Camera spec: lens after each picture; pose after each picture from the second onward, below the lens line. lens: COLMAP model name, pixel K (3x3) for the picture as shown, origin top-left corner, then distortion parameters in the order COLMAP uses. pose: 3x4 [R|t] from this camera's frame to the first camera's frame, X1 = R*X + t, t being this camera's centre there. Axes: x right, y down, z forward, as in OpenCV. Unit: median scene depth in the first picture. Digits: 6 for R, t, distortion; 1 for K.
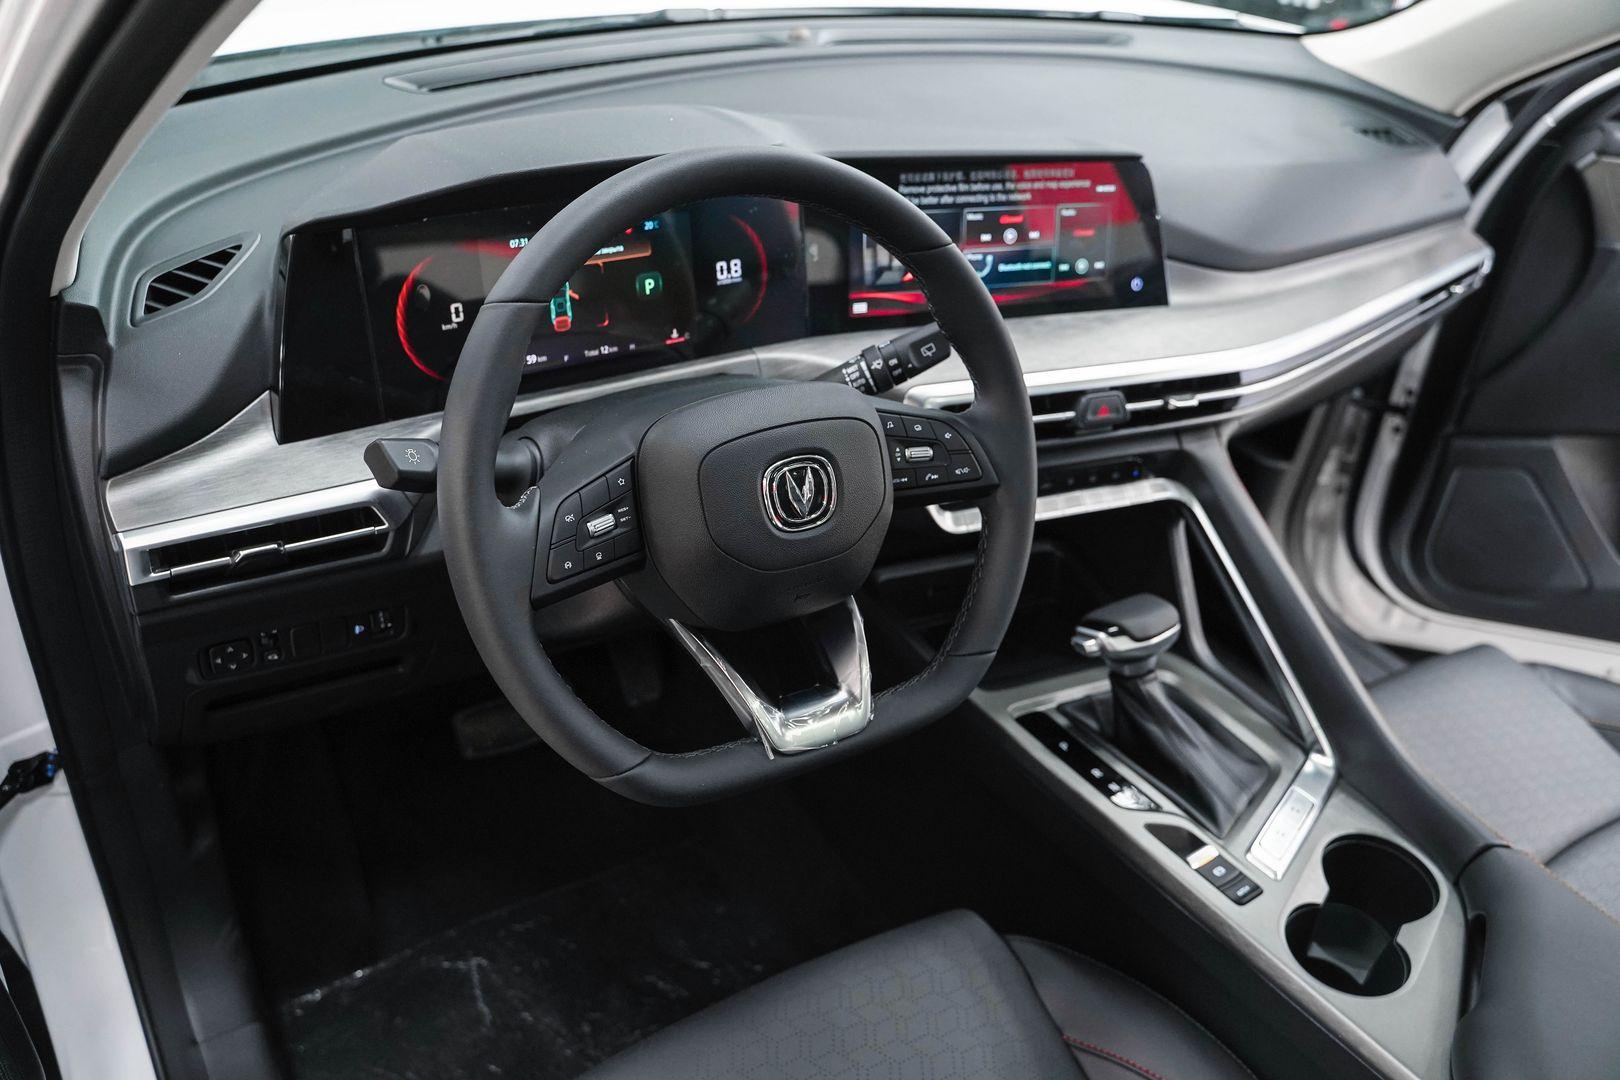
lens RADIAL K [[1319.5, 0, 810.0], [0, 1319.5, 540.0], [0, 0, 1]] dist [-0.093427, 0.052112]
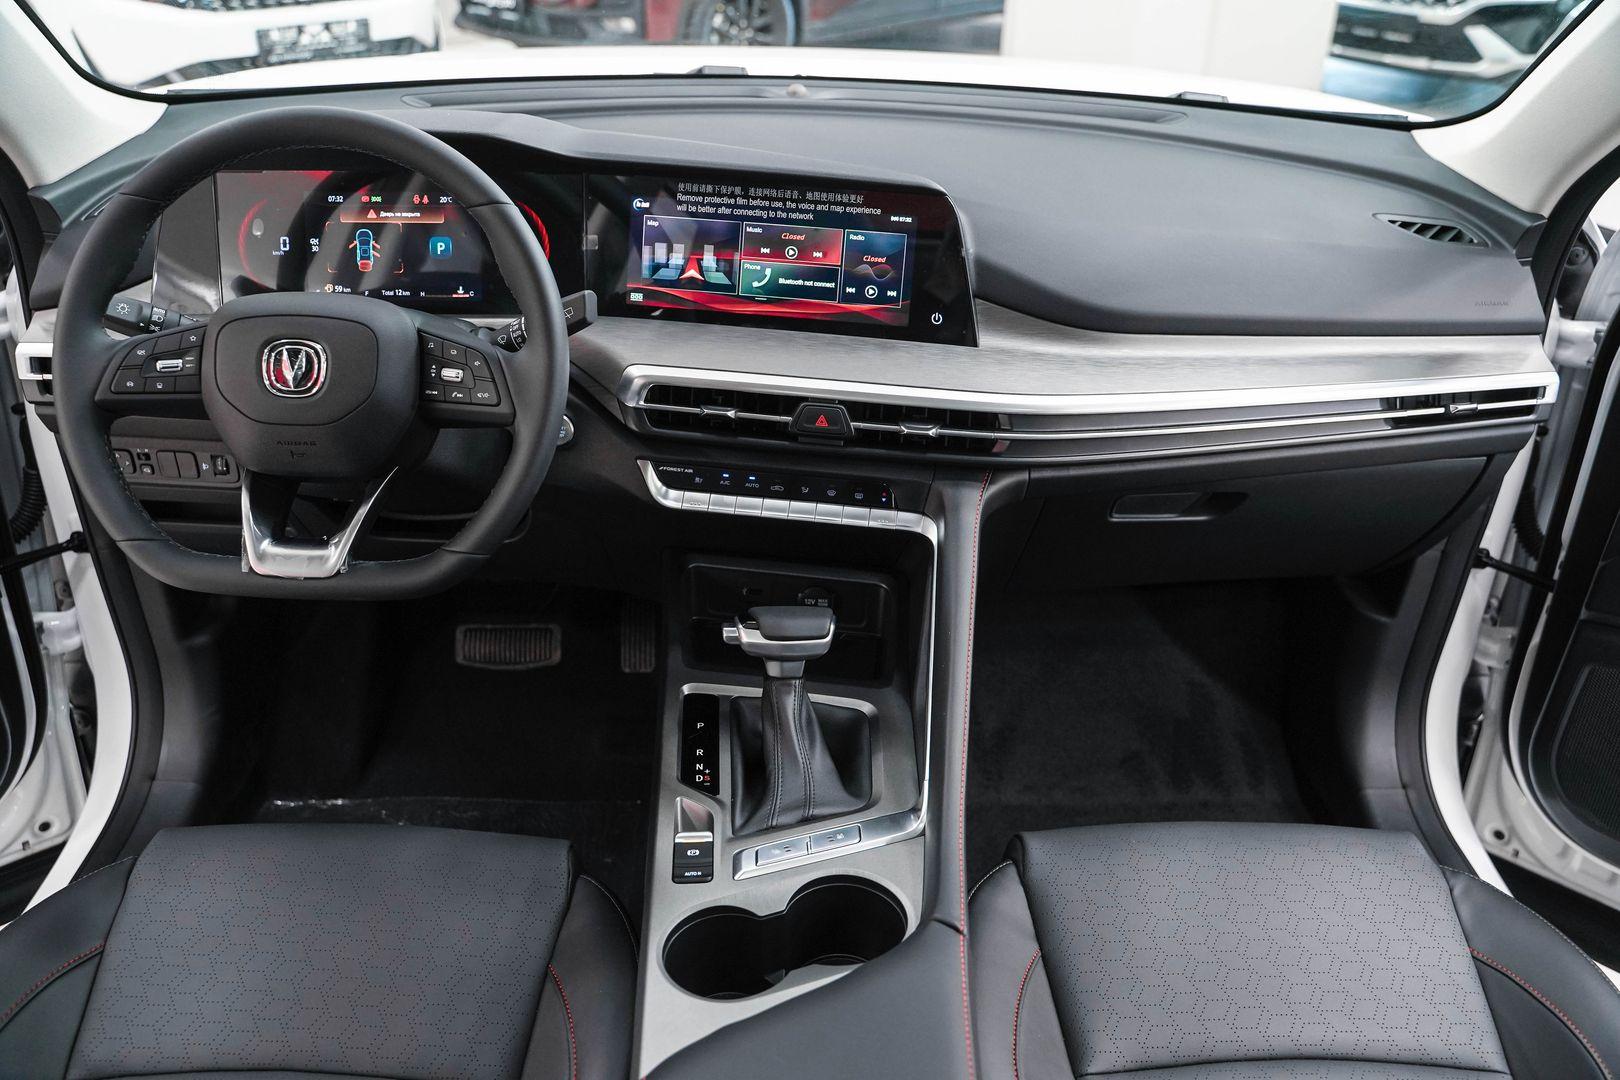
lens RADIAL K [[1296.2, 0, 810.0], [0, 1296.2, 540.0], [0, 0, 1]] dist [-0.079607, 0.002389]
pose [[0.846791, 0.192115, -0.496022, 0.740424], [-0.246521, 0.968049, -0.045915, 0.040917], [0.471352, 0.161160, 0.867095, 0.130302]]
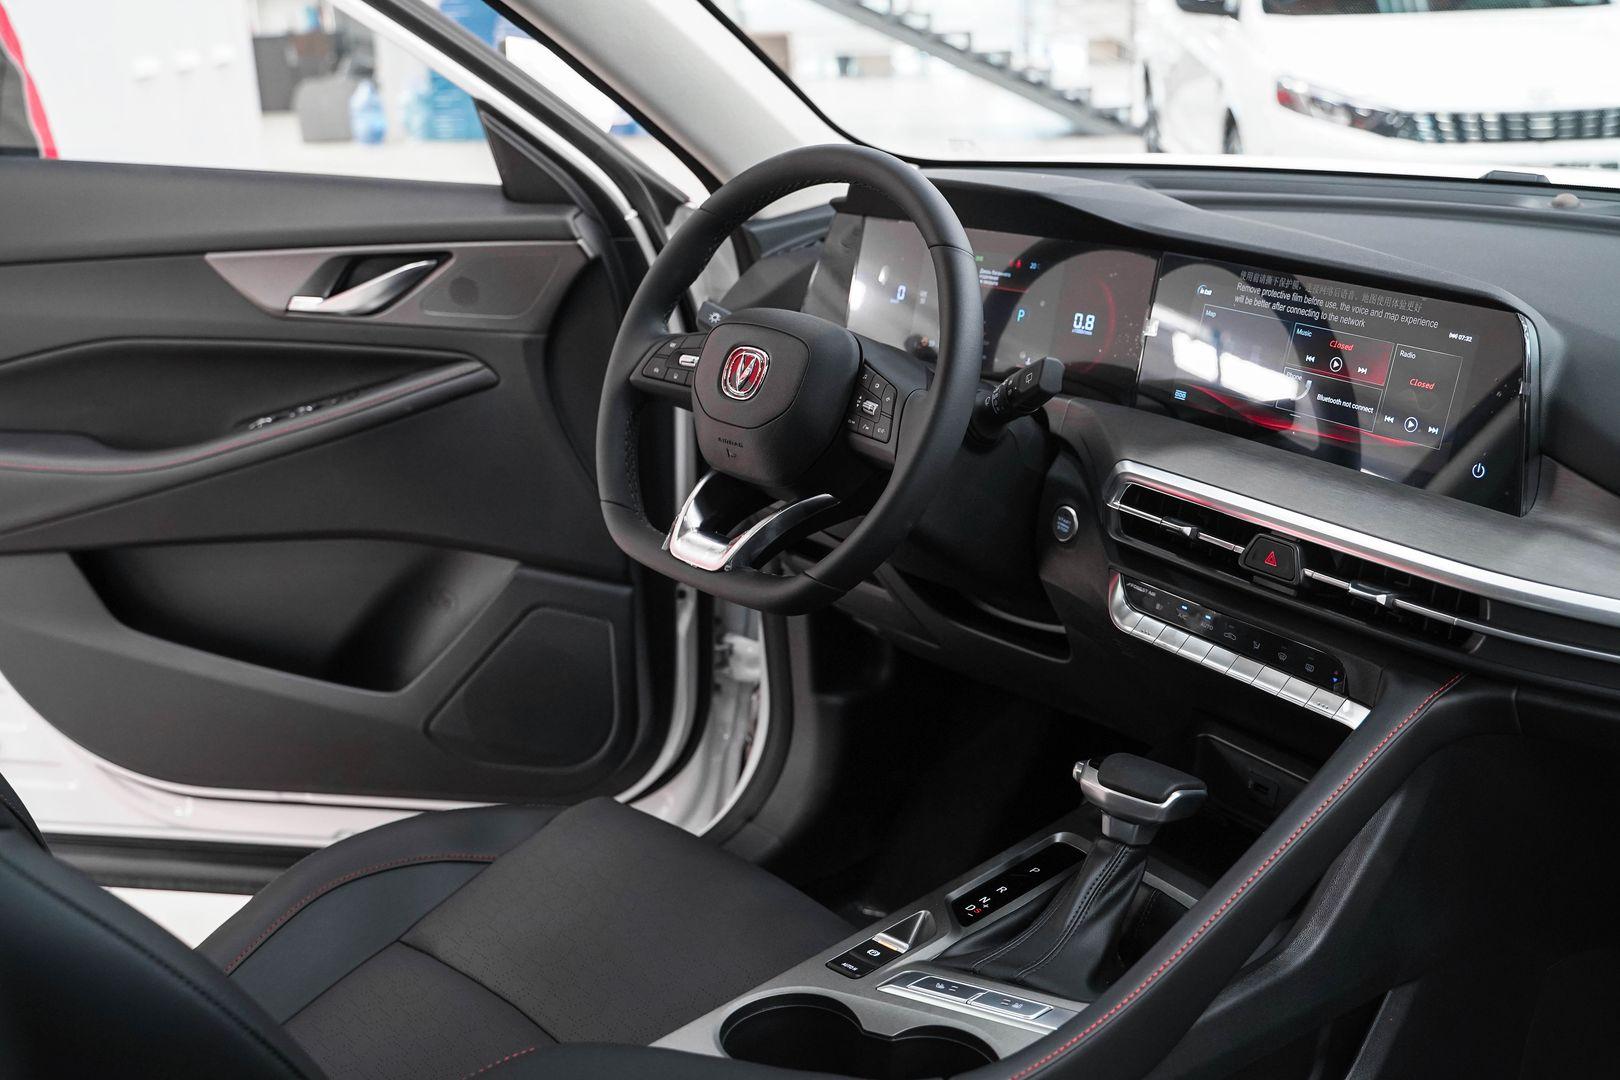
lens RADIAL K [[1723.3, 0, 810.2], [0, 1723.3, 485.3], [0, 0, 1]] dist [-0.080176, 0.128167]
pose [[0.173294, 0.188297, -0.966702, 1.212873], [-0.504166, 0.860152, 0.077164, -0.075347], [0.846041, 0.474007, 0.243992, 0.470313]]
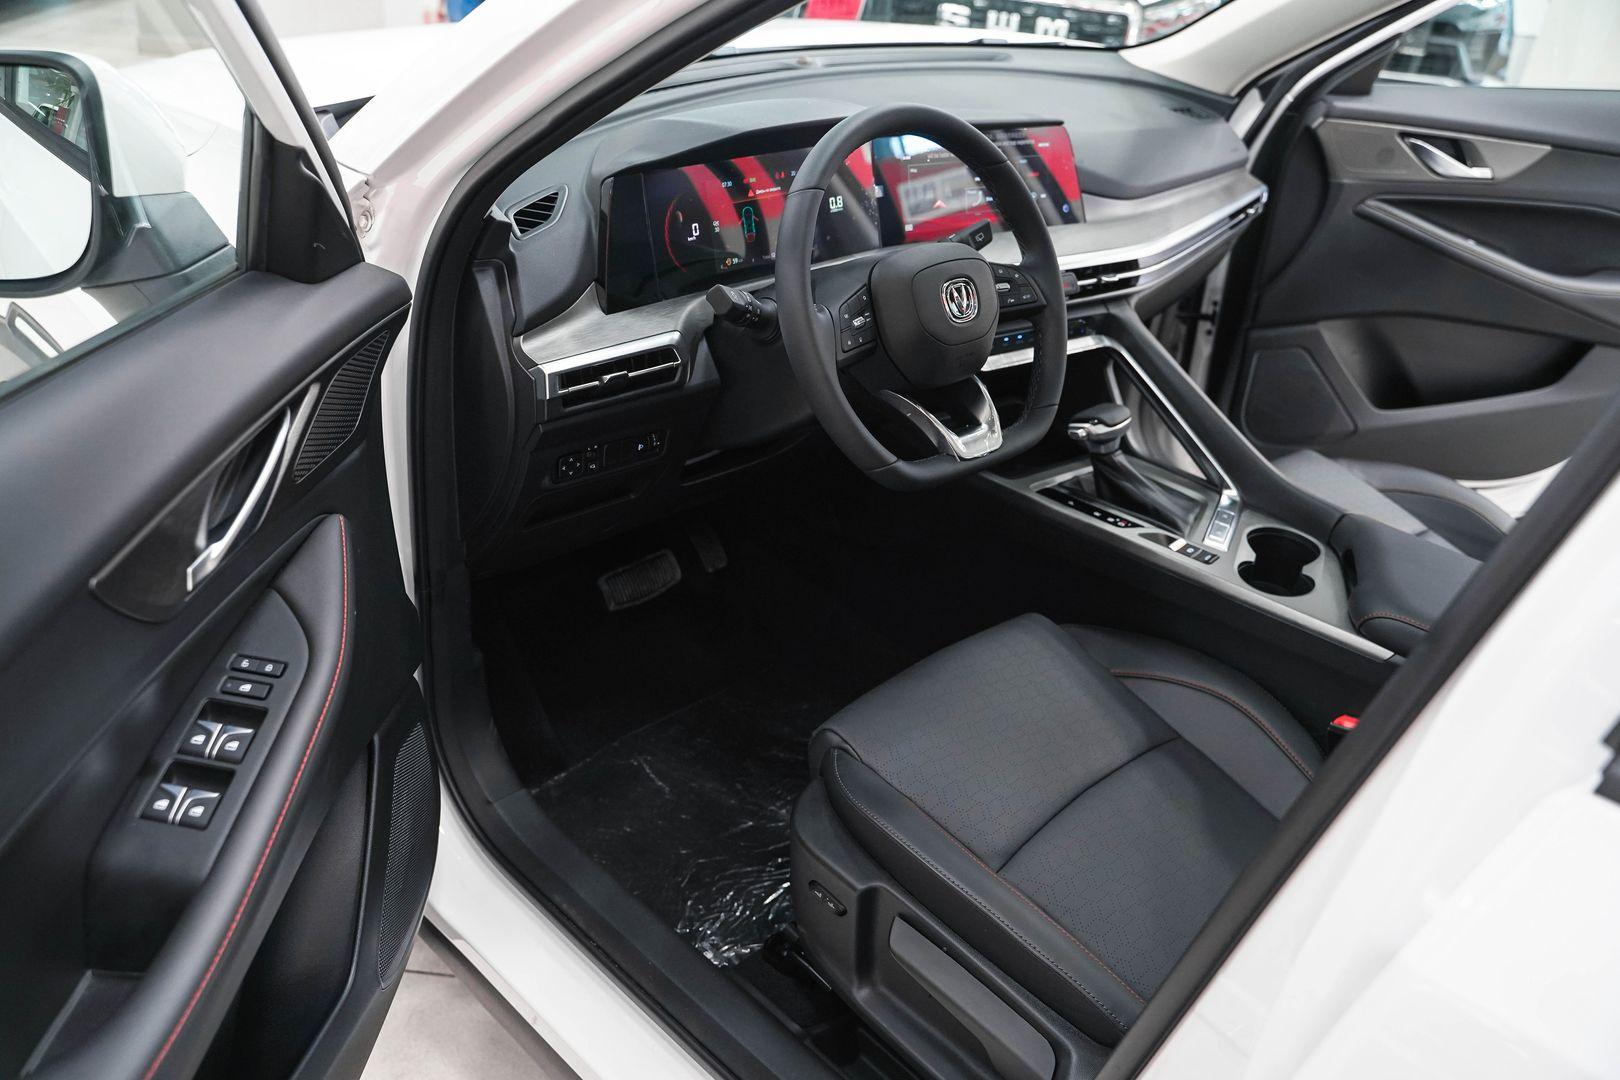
lens RADIAL K [[1301.4, 0, 810.0], [0, 1301.4, 540.0], [0, 0, 1]] dist [-0.081500, 0.000788]
pose [[0.978066, -0.114661, 0.173894, -0.364140], [0.122438, 0.991871, -0.034642, 0.212708], [-0.168508, 0.055173, 0.984155, -0.417813]]
